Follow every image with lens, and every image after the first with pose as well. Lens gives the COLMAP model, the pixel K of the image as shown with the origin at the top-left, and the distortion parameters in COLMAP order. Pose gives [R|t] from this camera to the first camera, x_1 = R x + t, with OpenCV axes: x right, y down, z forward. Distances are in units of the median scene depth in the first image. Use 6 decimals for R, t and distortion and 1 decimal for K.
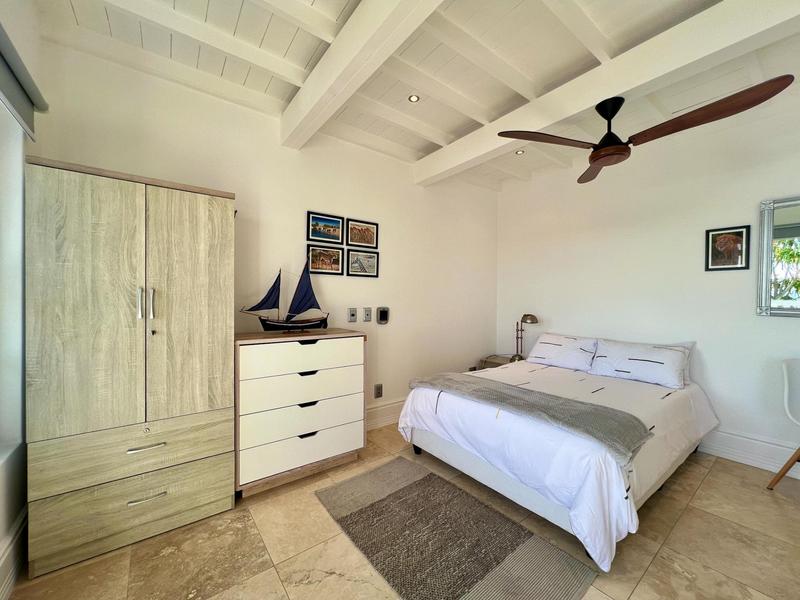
lens RADIAL K [[319.2, 0, 401.5], [0, 319.2, 299.9], [0, 0, 1]] dist [0.000721, -0.000334]
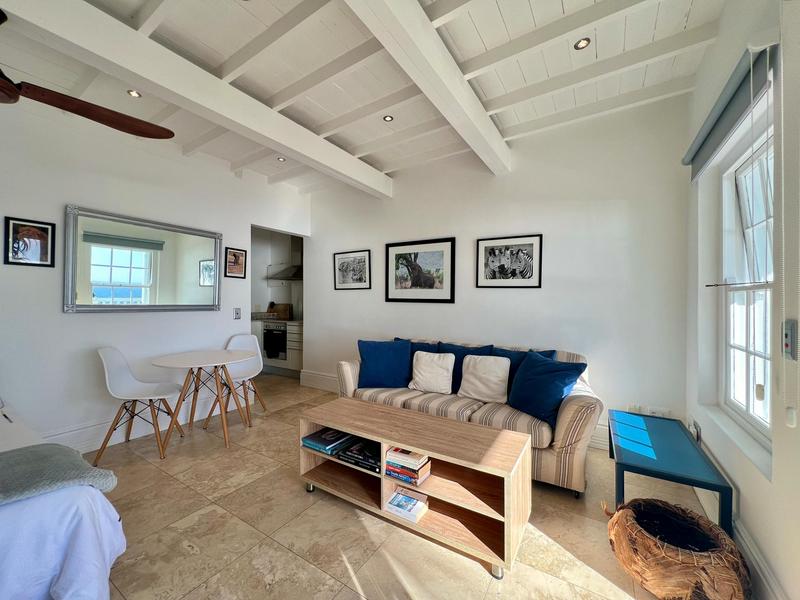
lens RADIAL K [[319.2, 0, 401.2], [0, 319.2, 298.6], [0, 0, 1]] dist [0.000721, -0.000334]
pose [[-0.346138, -0.002654, 0.938180, -0.268622], [-0.001777, 0.999996, 0.002174, -0.002292], [-0.938182, -0.000915, -0.346142, 0.373914]]
